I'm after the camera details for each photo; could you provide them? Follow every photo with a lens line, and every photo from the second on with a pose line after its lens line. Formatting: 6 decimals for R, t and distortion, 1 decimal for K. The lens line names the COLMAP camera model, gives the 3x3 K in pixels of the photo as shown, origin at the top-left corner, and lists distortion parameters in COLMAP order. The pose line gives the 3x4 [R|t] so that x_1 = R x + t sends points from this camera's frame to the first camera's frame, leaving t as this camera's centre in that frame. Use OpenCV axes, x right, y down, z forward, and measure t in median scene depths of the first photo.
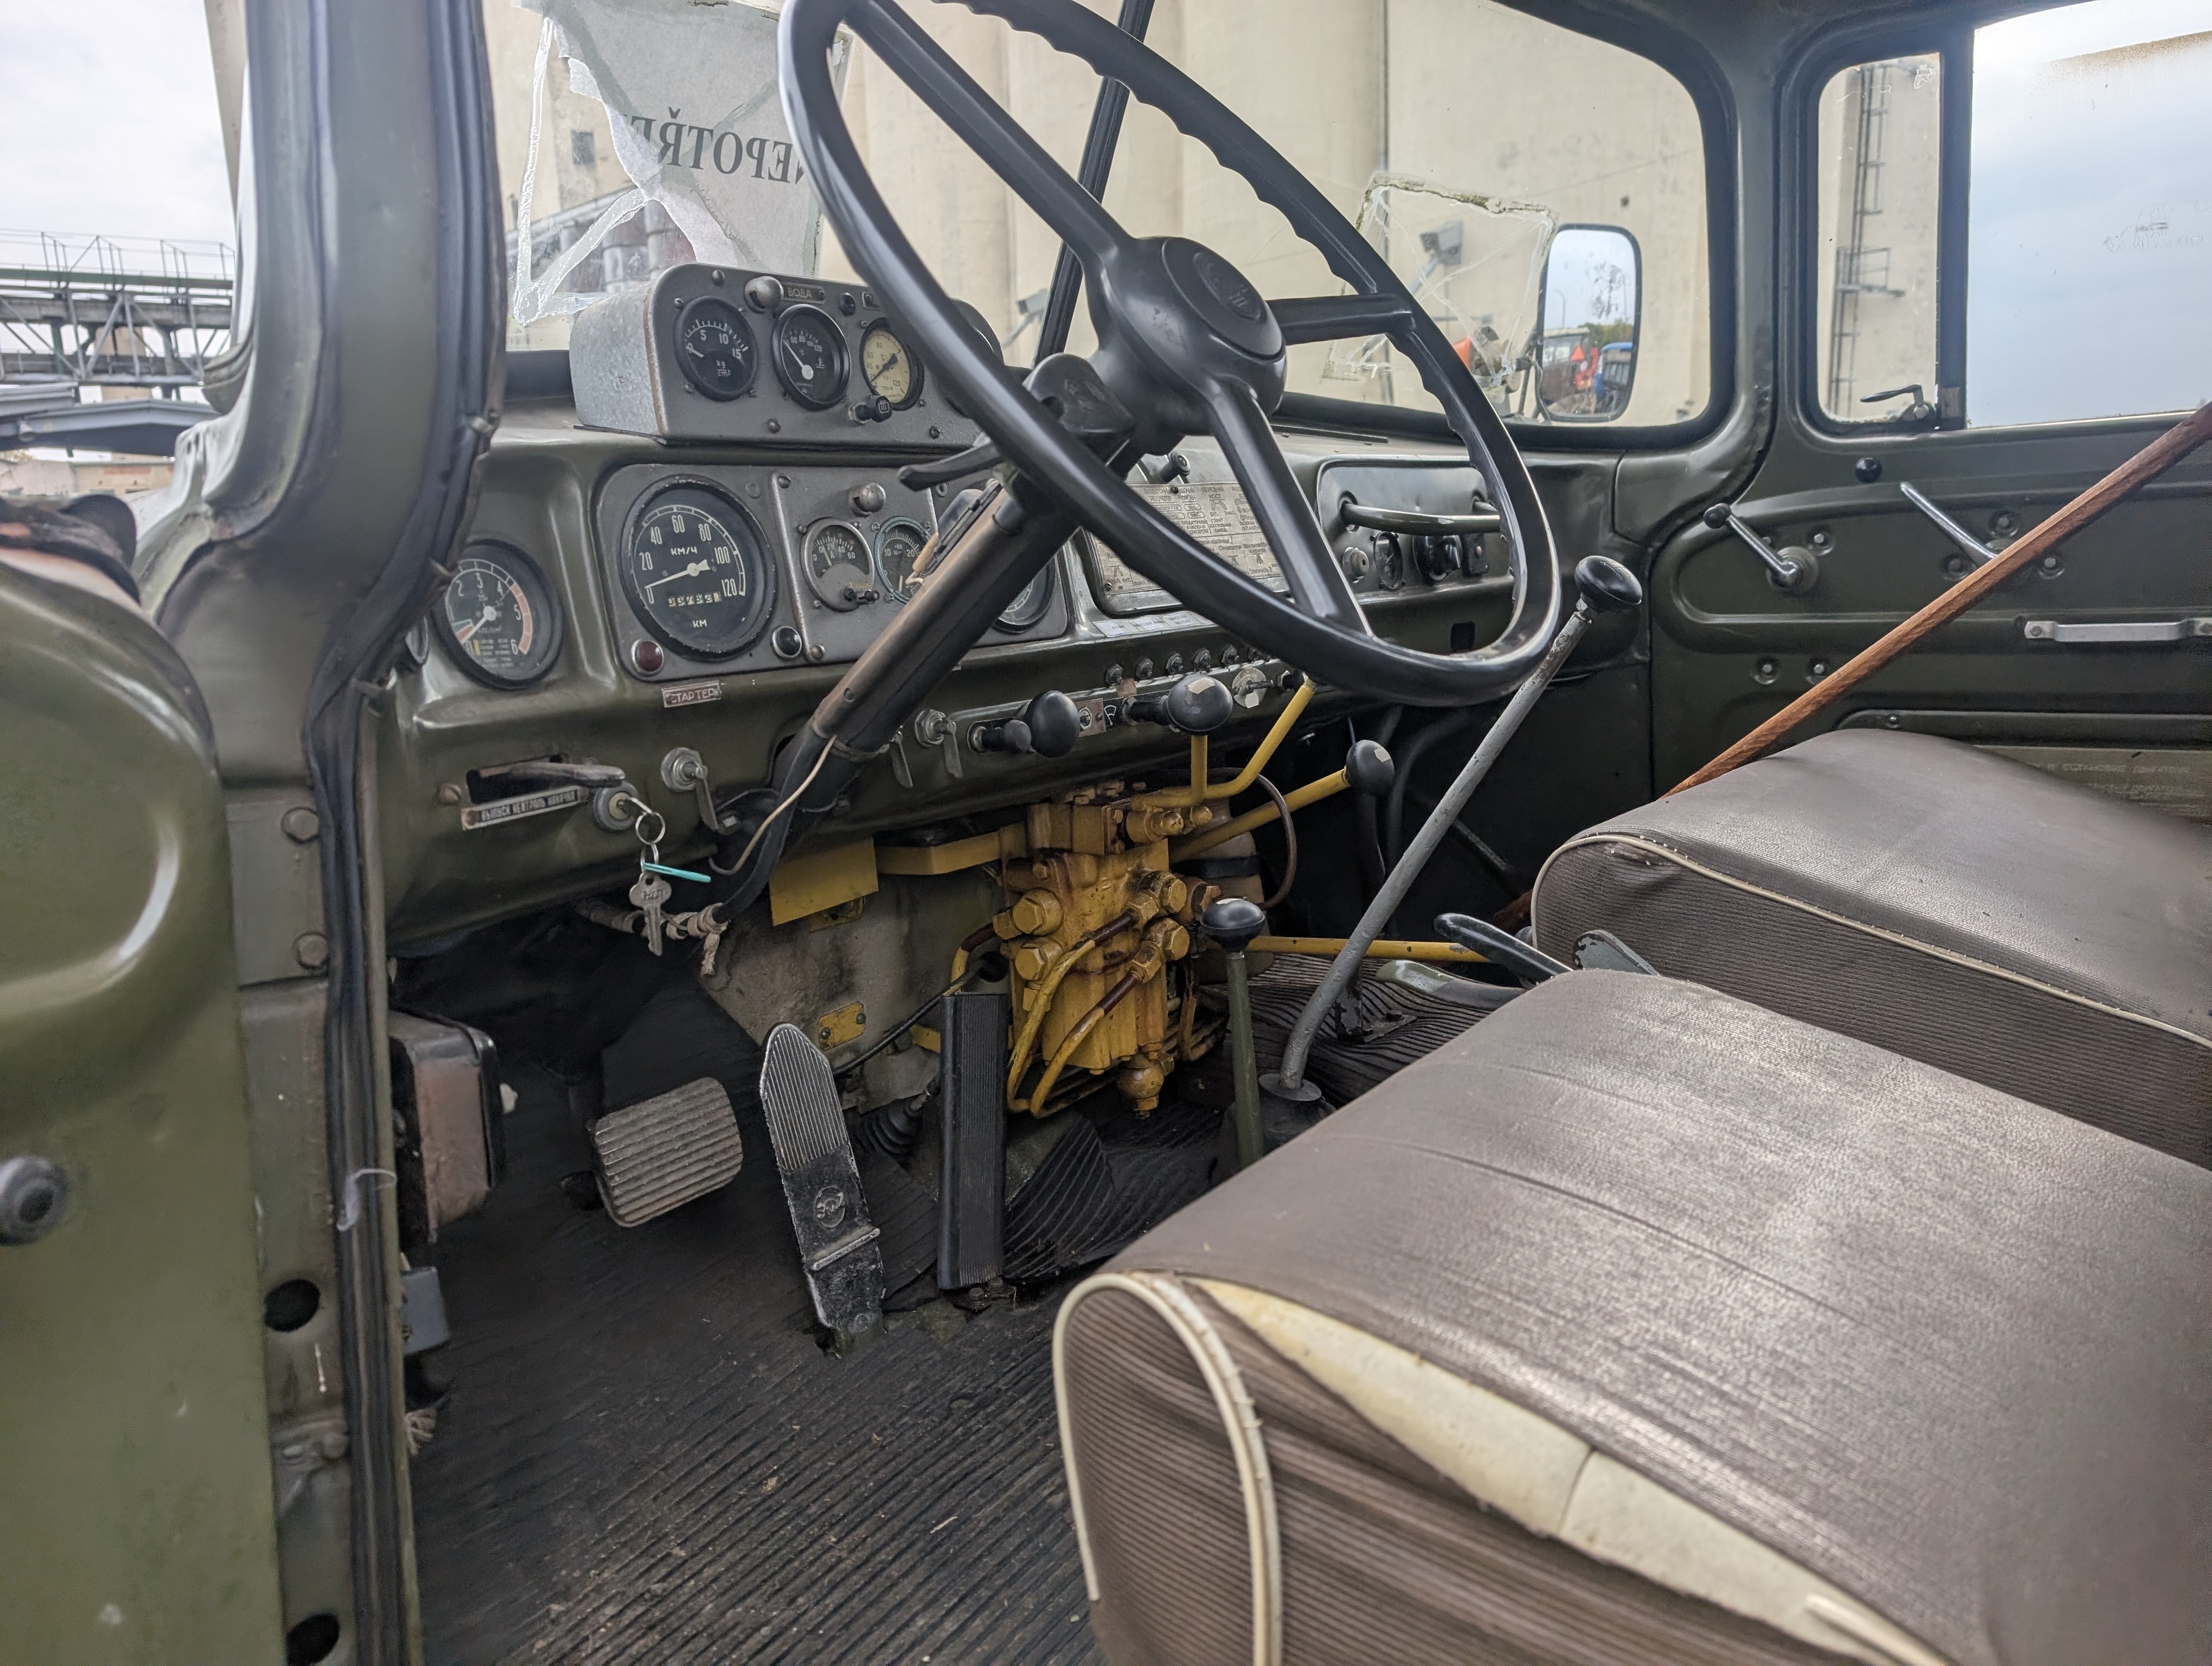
lens RADIAL K [[1656.5, 0, 1105.4], [0, 1656.5, 839.1], [0, 0, 1]] dist [0.025089, -0.018433]
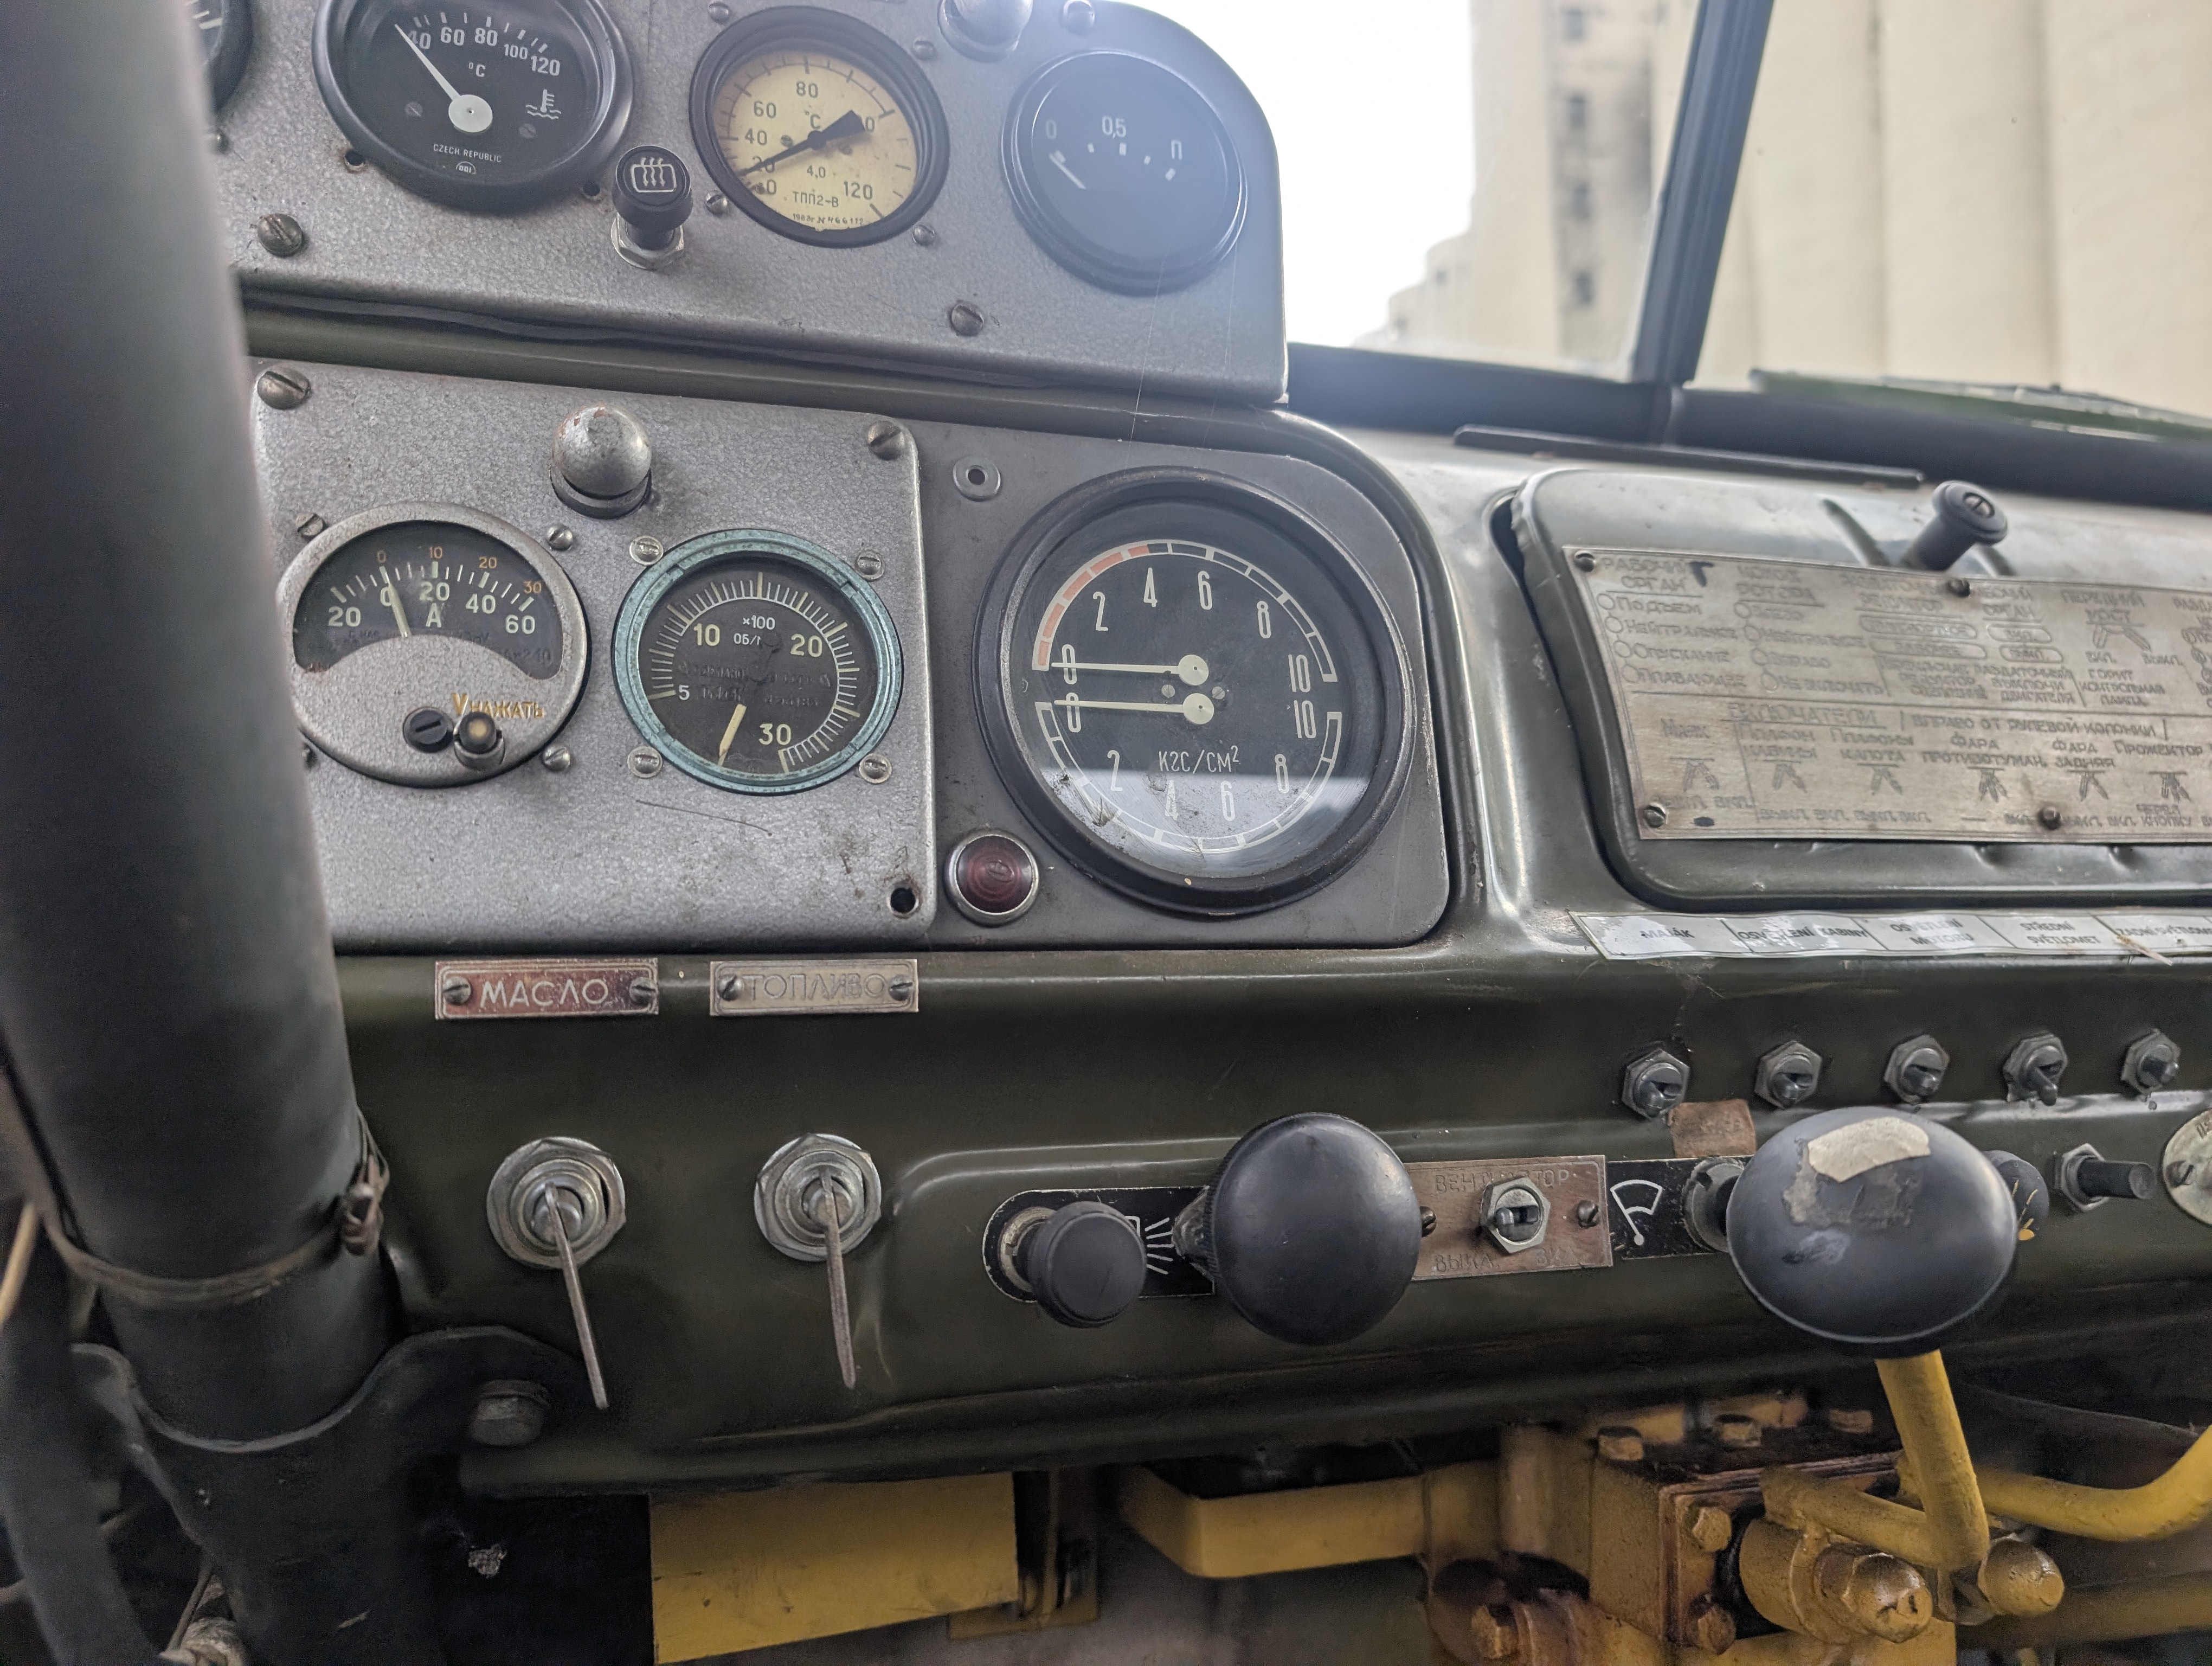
lens RADIAL K [[1656.5, 0, 1095.1], [0, 1656.5, 815.5], [0, 0, 1]] dist [0.025089, -0.018433]
pose [[0.824716, -0.009773, -0.565463, 0.097353], [-0.131327, 0.969210, -0.208289, -0.067685], [0.550088, 0.246040, 0.798040, 0.665644]]
